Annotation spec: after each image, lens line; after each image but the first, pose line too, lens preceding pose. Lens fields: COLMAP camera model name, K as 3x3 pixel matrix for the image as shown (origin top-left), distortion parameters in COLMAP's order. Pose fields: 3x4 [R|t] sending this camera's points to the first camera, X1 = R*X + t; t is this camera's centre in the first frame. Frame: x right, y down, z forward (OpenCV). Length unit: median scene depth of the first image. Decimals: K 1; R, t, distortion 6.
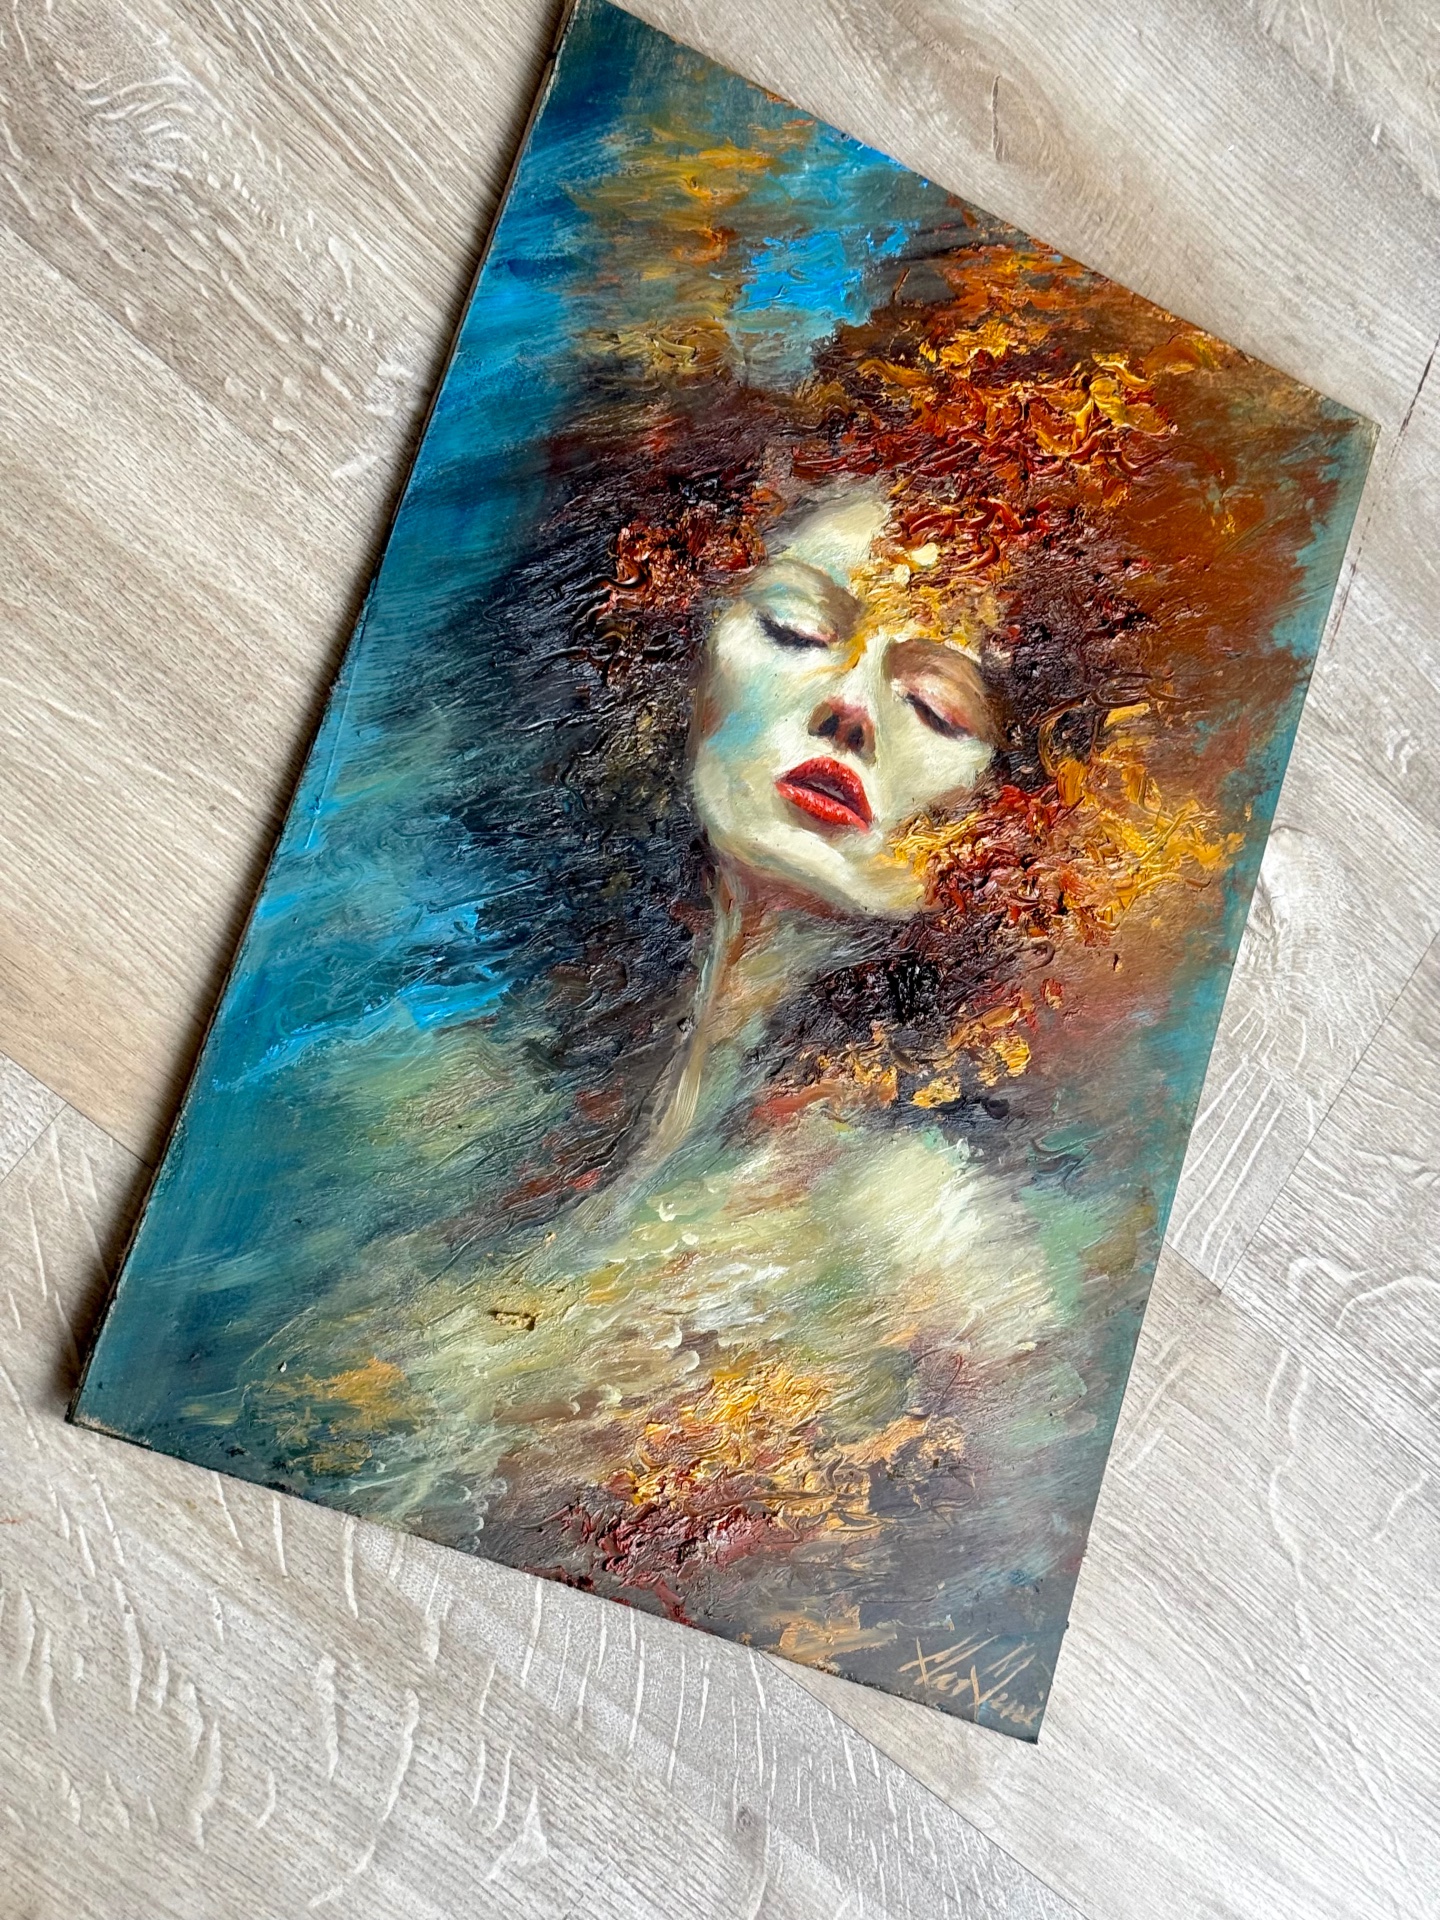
lens RADIAL K [[2681.3, 0, 712.2], [0, 2681.3, 986.2], [0, 0, 1]] dist [0.149035, -0.101568]
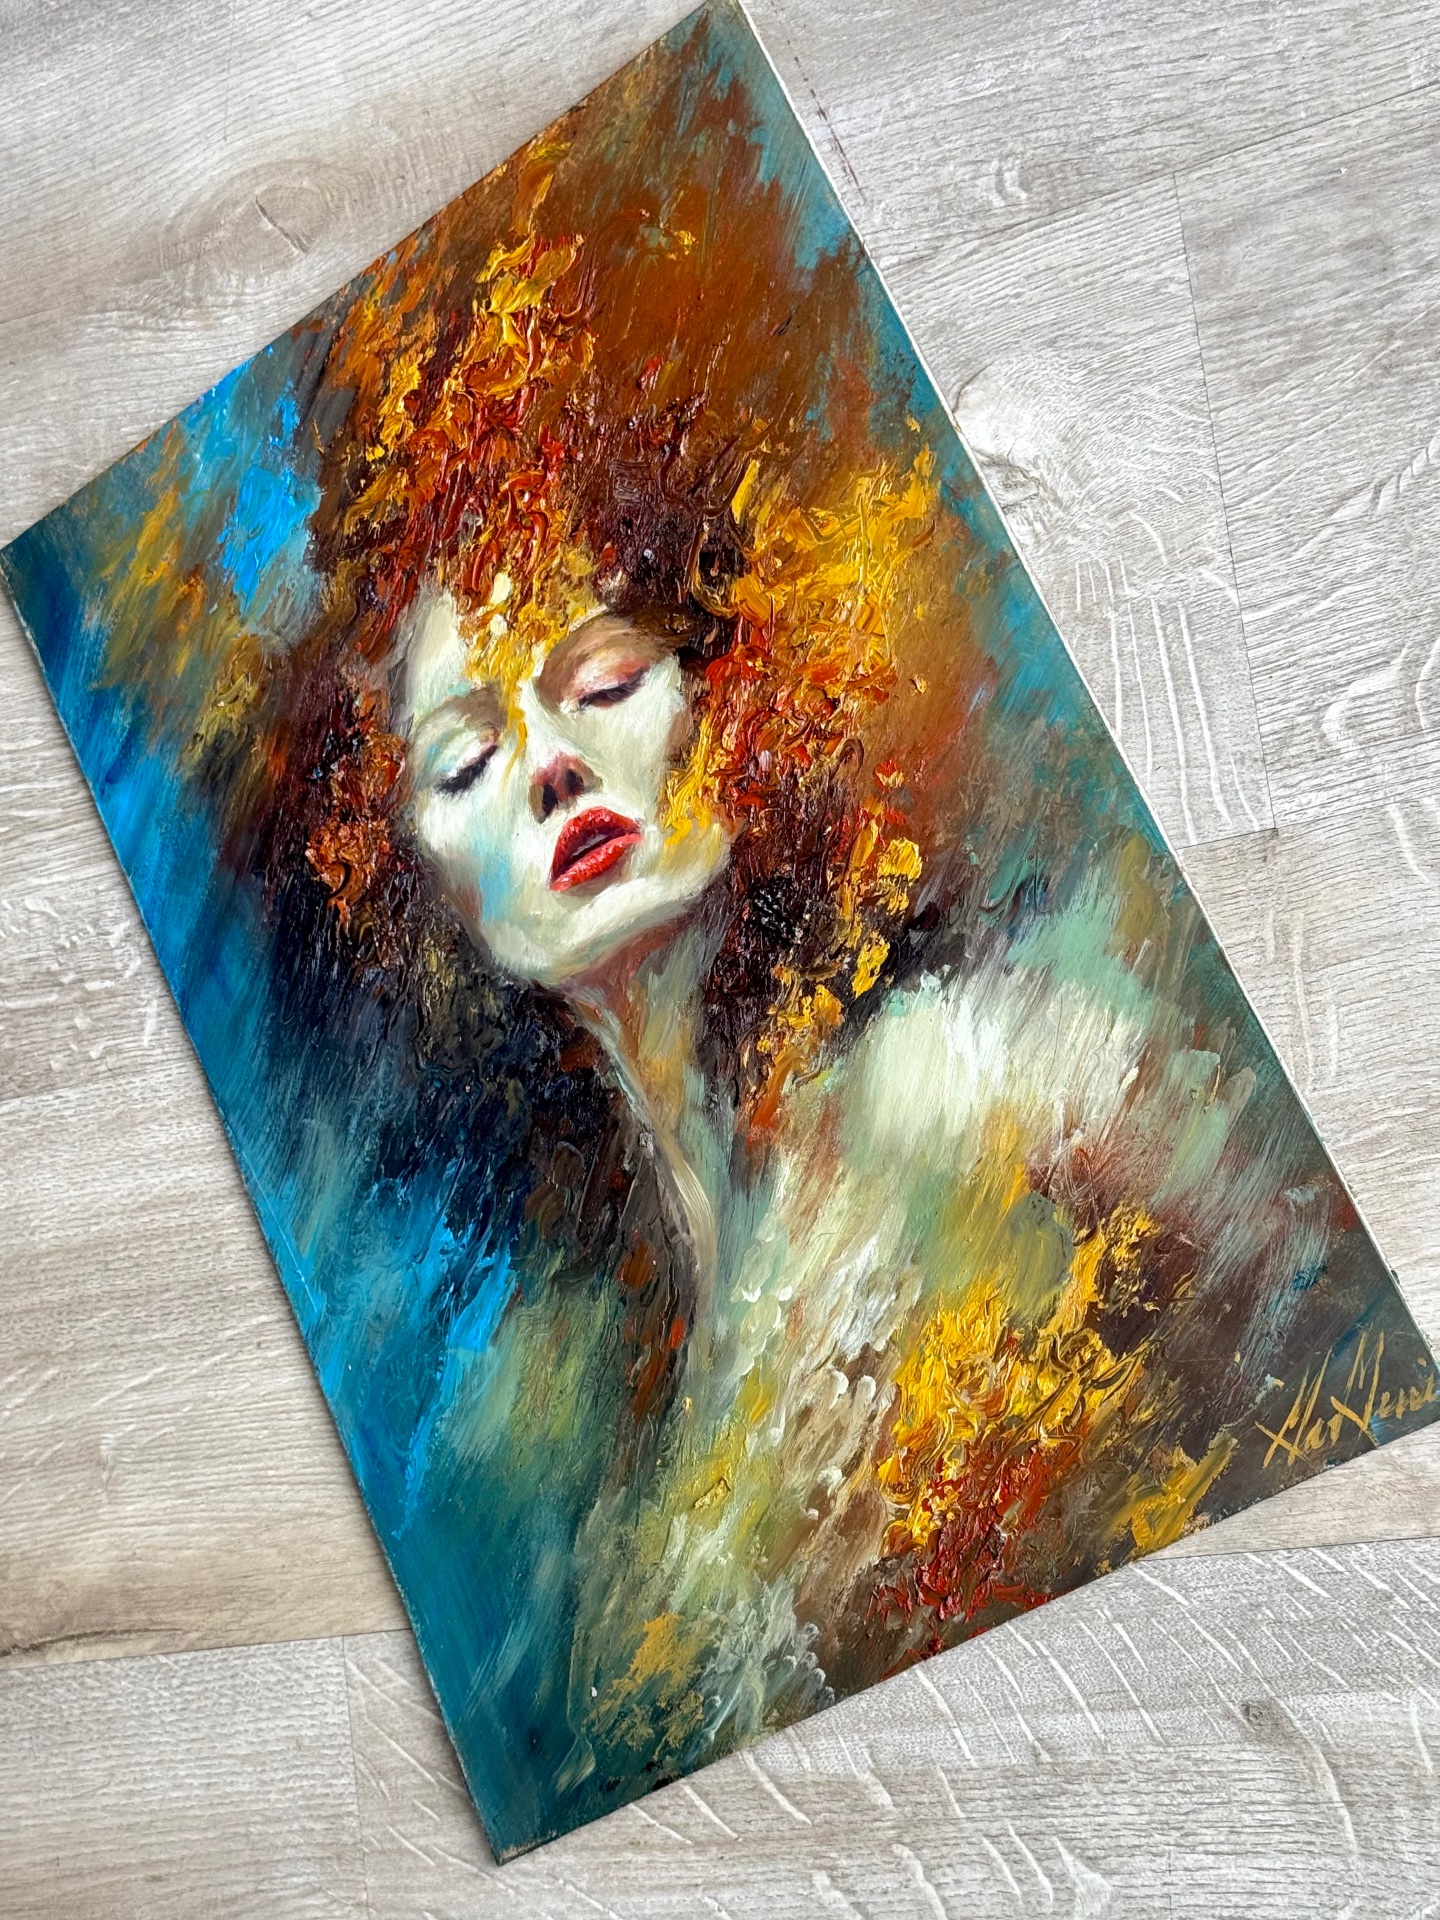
lens RADIAL K [[2710.0, 0, 720.0], [0, 2710.0, 960.0], [0, 0, 1]] dist [0.158730, -0.162896]
pose [[0.396530, -0.708469, -0.583812, 0.600004], [0.716765, 0.636277, -0.285304, 0.264161], [0.573595, -0.305324, 0.760109, 0.276010]]
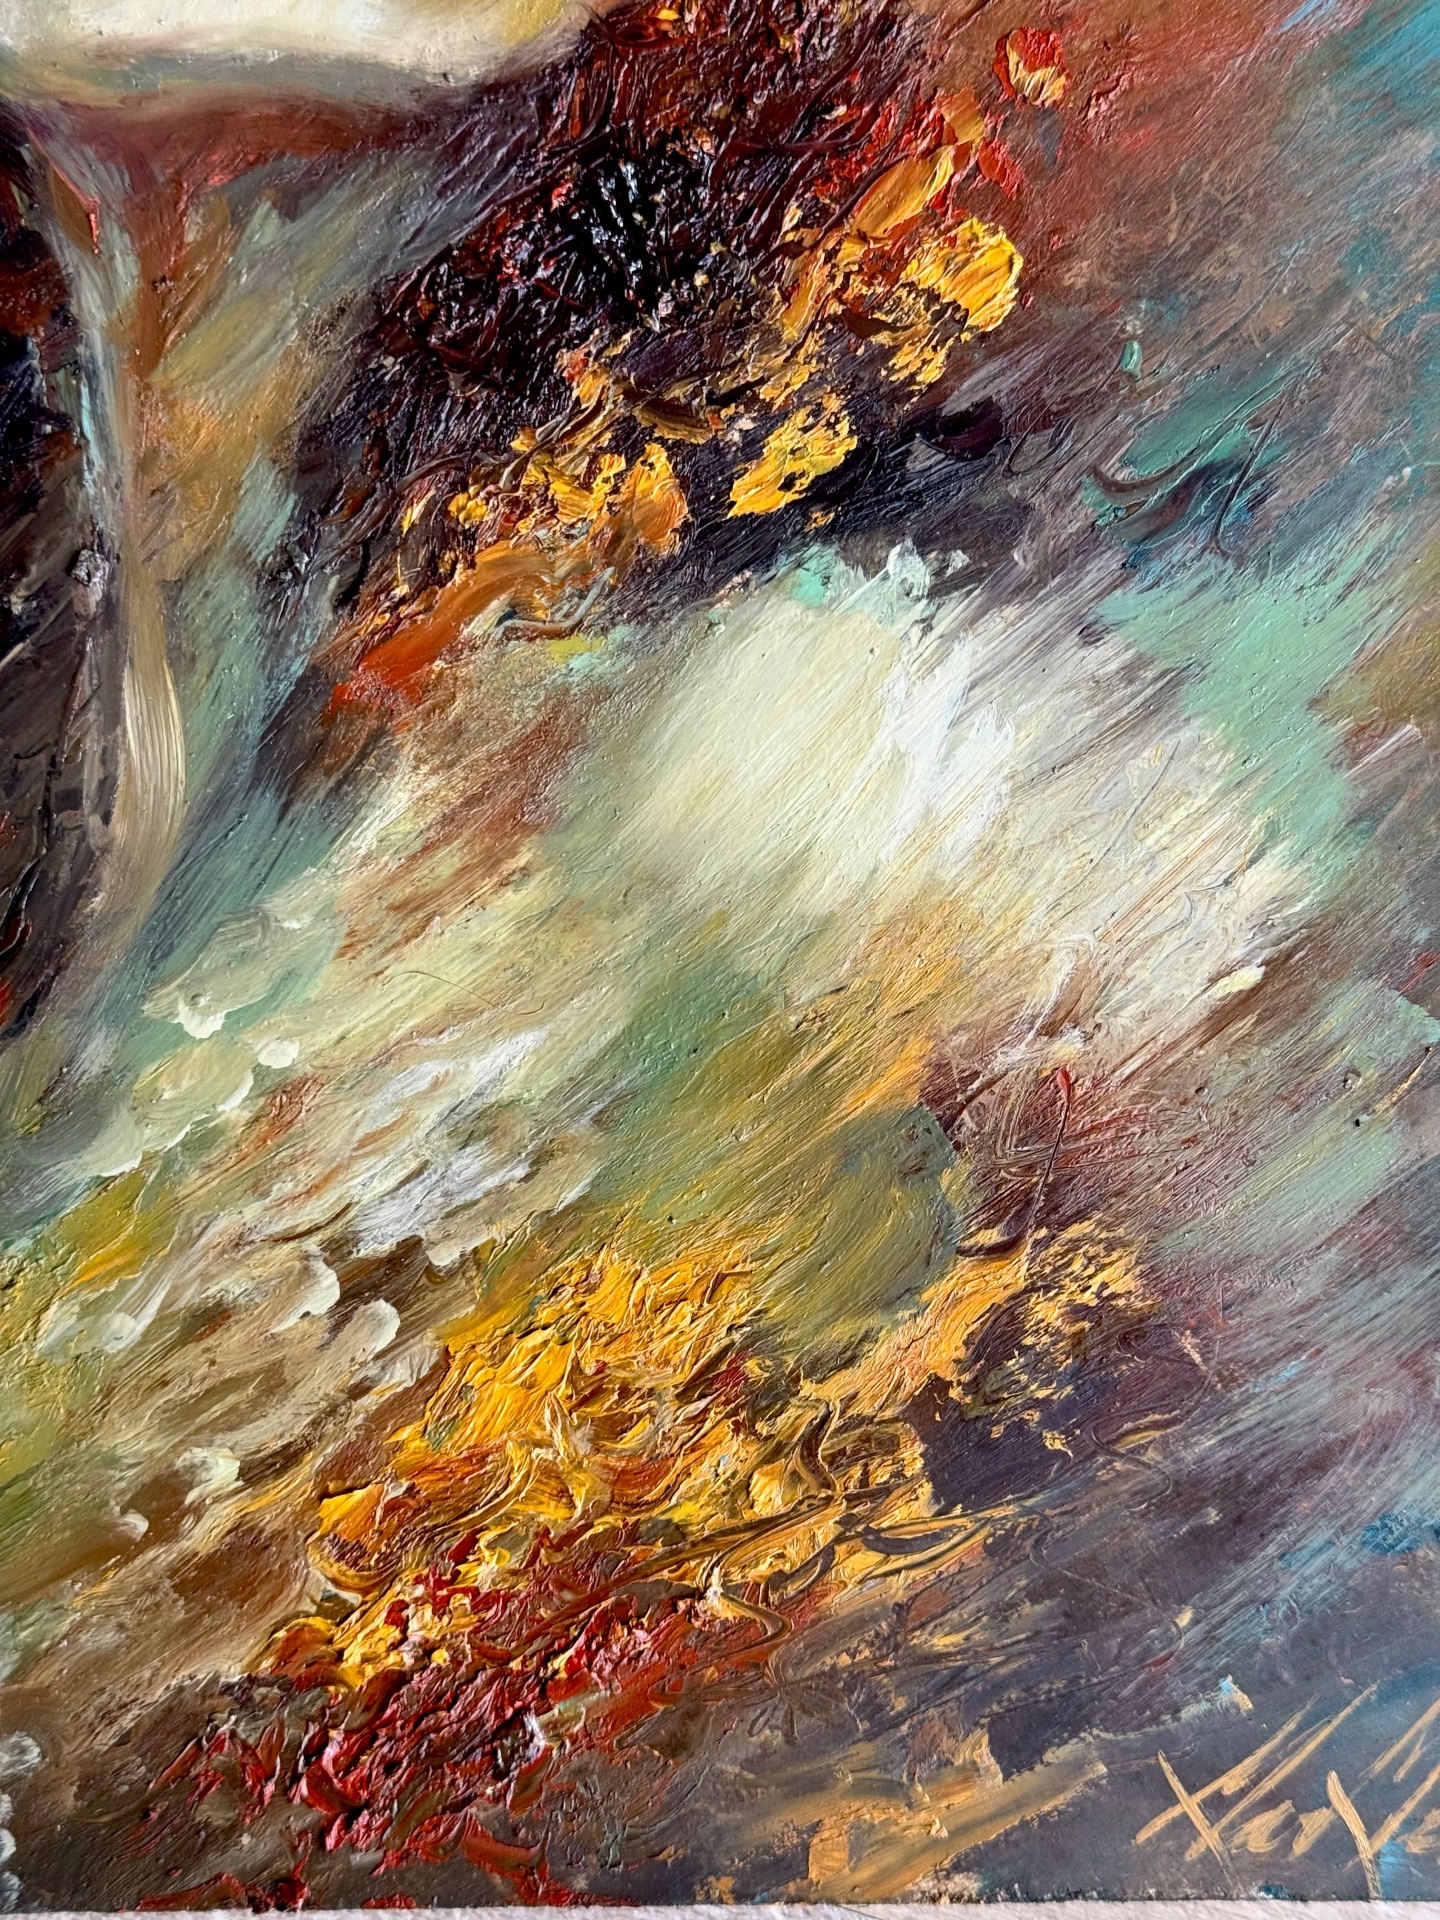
lens RADIAL K [[2680.7, 0, 724.8], [0, 2680.7, 947.1], [0, 0, 1]] dist [0.177232, -0.383465]
pose [[0.850337, -0.283548, -0.443313, 0.229100], [0.389673, 0.905442, 0.168317, 0.034035], [0.353668, -0.315873, 0.880422, 0.630892]]
